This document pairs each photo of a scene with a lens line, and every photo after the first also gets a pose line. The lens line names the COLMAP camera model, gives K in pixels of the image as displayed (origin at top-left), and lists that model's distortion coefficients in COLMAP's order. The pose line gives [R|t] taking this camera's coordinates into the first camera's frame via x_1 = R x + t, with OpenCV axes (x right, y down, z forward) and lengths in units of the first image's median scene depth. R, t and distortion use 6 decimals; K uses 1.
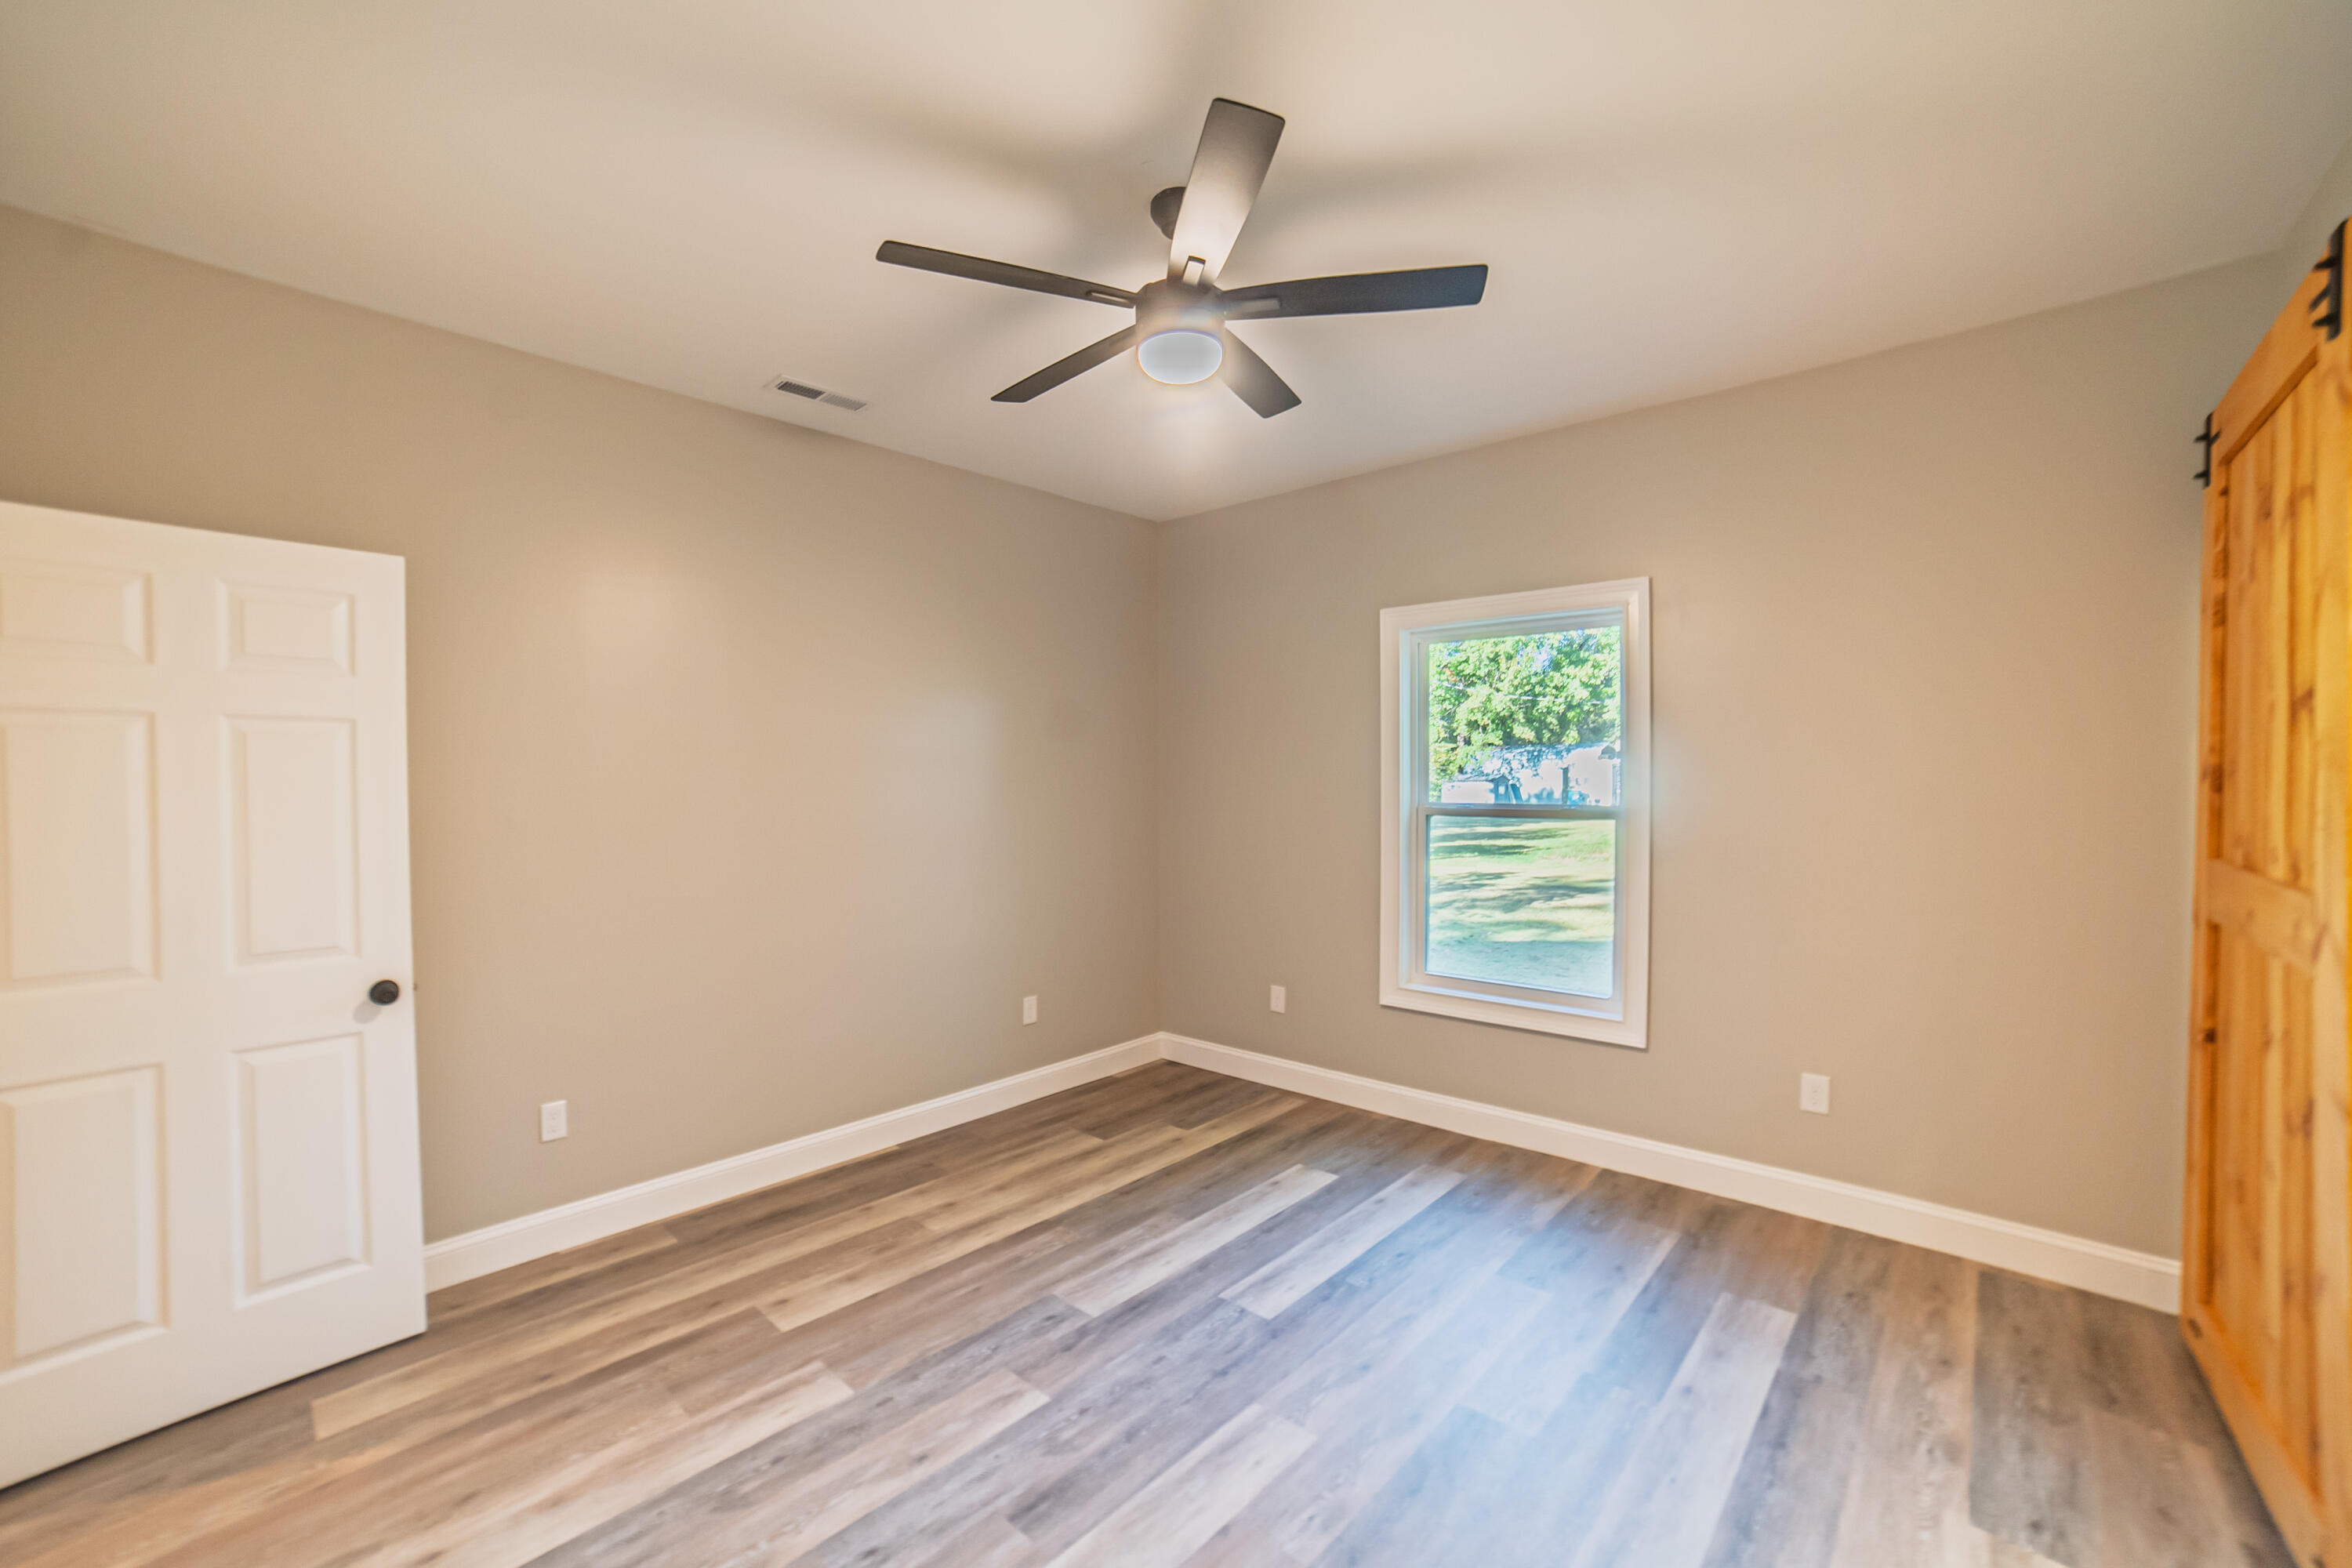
lens RADIAL K [[917.9, 0, 1162.4], [0, 917.9, 791.0], [0, 0, 1]] dist [-0.085966, 0.030804]
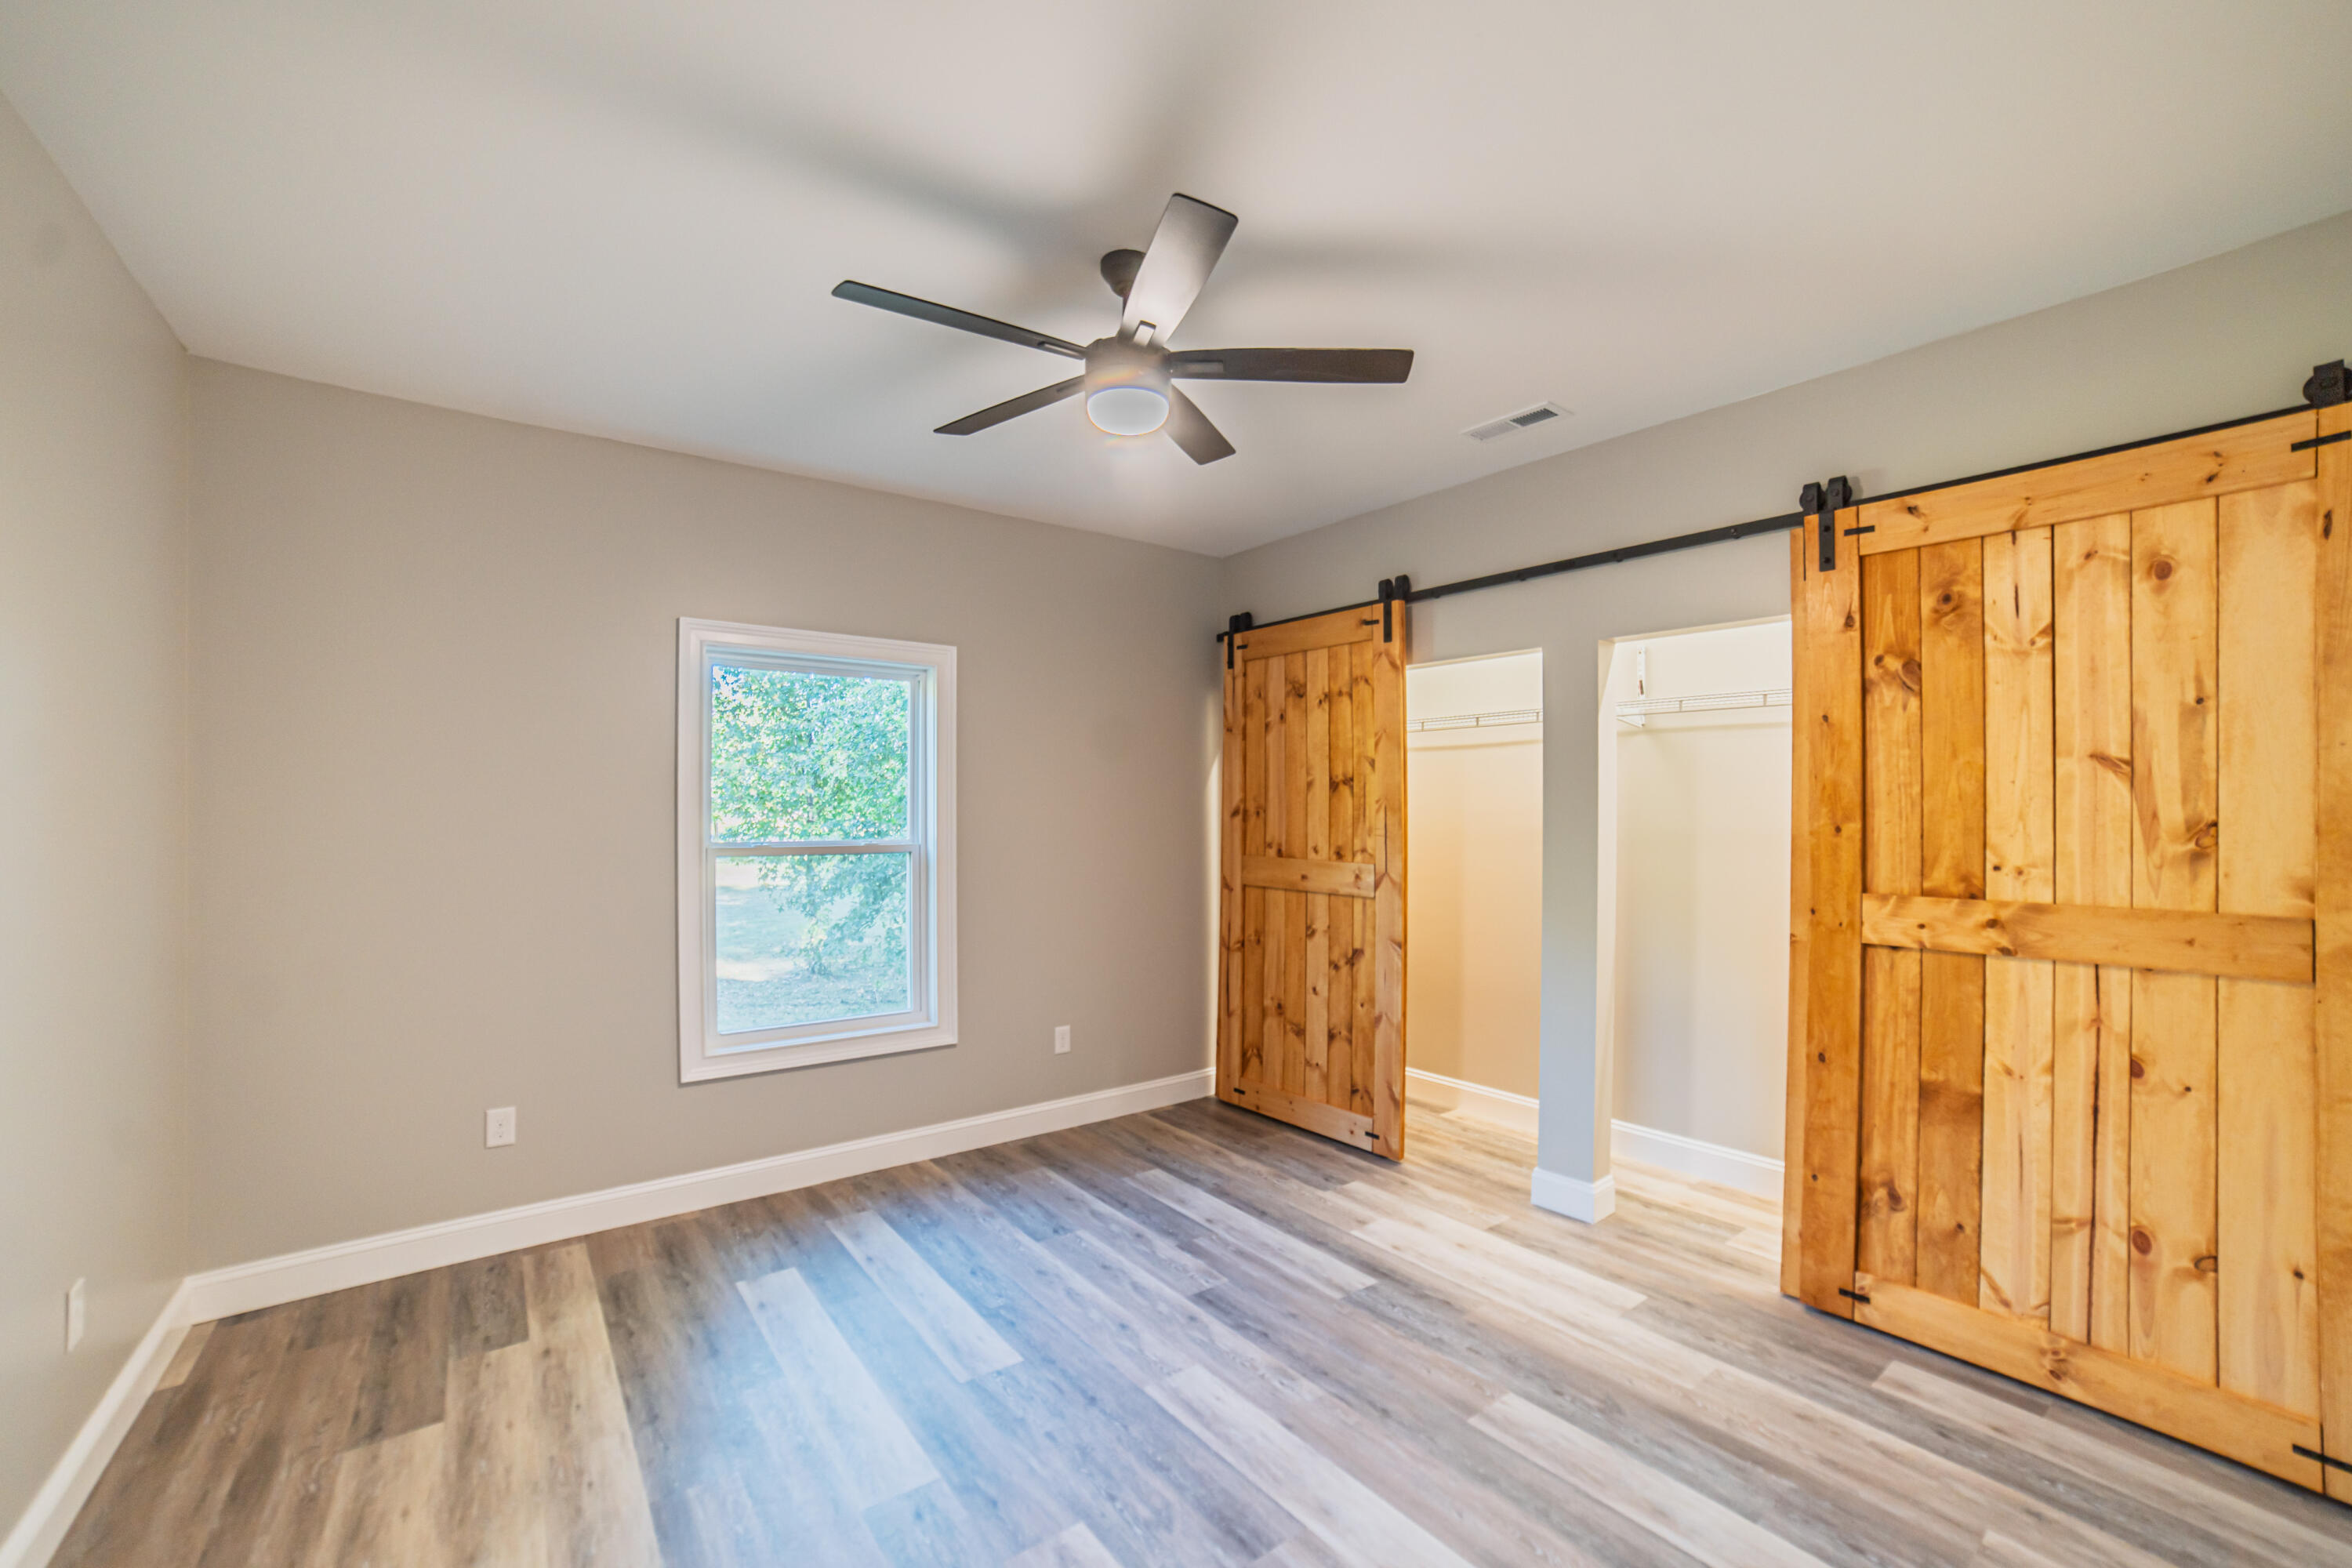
lens RADIAL K [[980.0, 0, 1179.1], [0, 980.0, 805.4], [0, 0, 1]] dist [-0.092128, 0.035264]
pose [[0.178299, 0.008287, 0.983941, -0.901801], [0.014714, 0.999830, -0.011087, -0.009626], [-0.983866, 0.016455, 0.178147, 0.638086]]
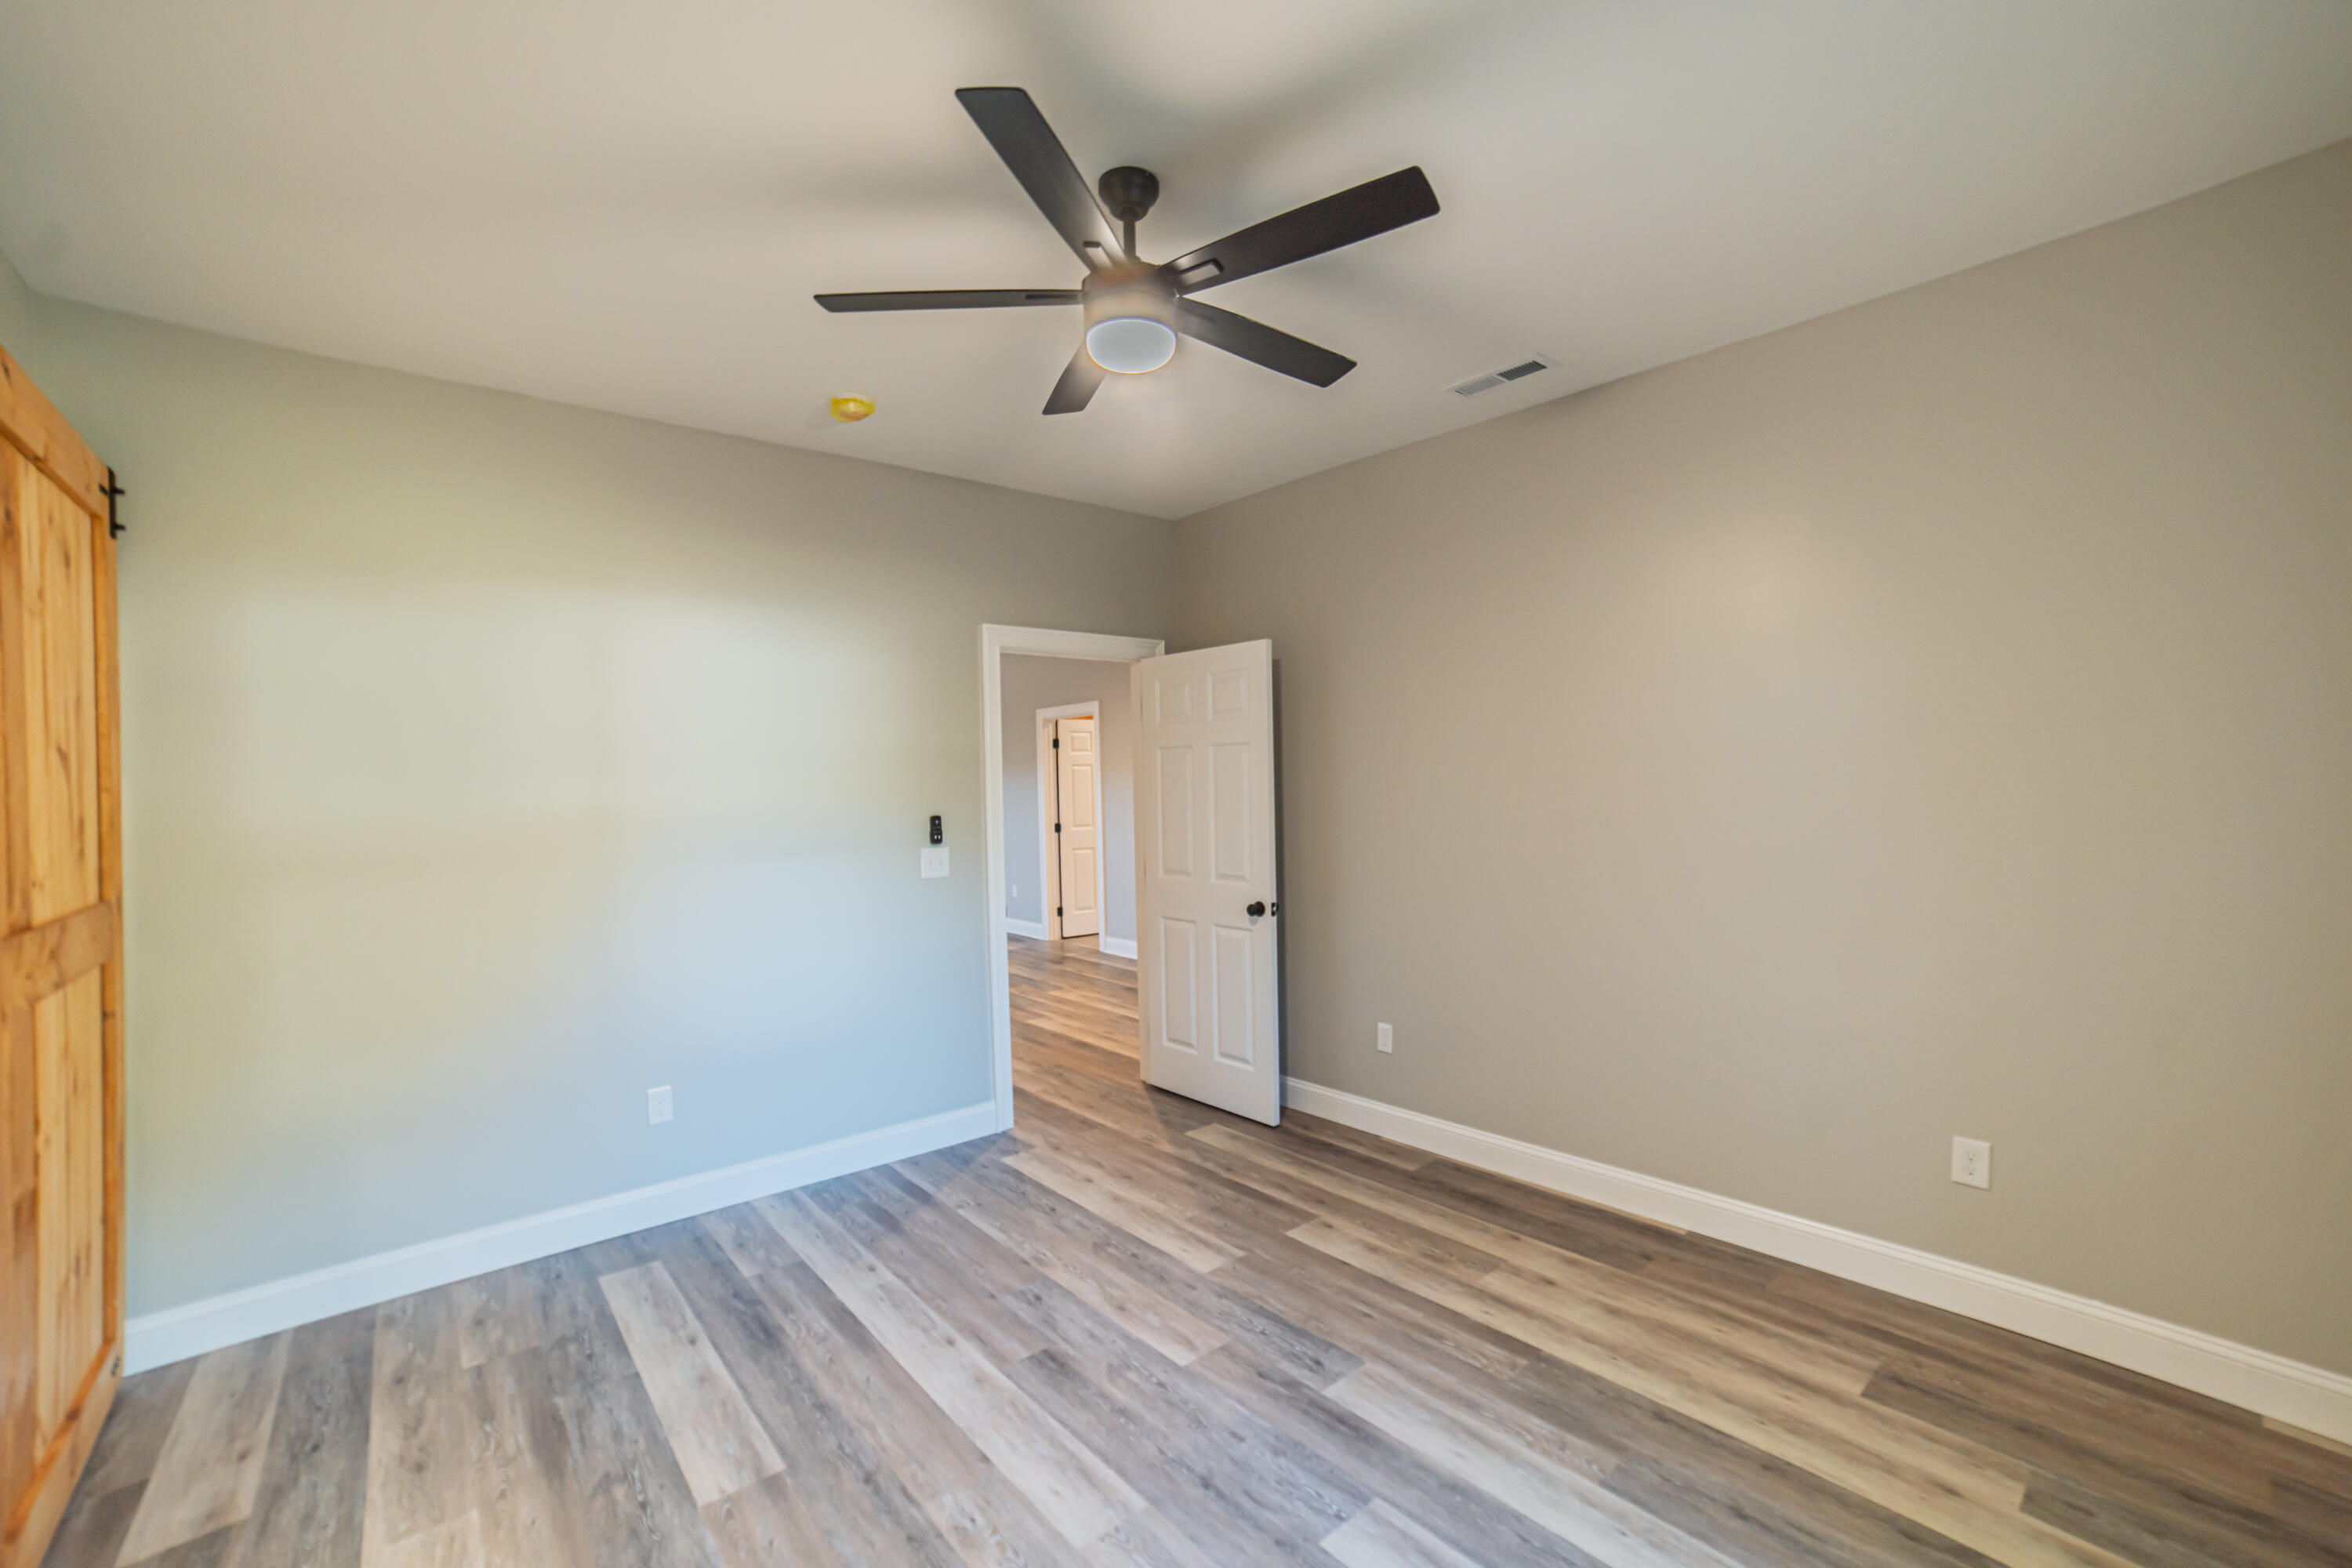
lens RADIAL K [[950.2, 0, 1170.6], [0, 950.2, 784.0], [0, 0, 1]] dist [-0.091033, 0.035756]
pose [[-0.101578, 0.013879, -0.994731, 0.854540], [0.008663, 0.999877, 0.013066, -0.028973], [0.994790, -0.007291, -0.101685, 0.968316]]
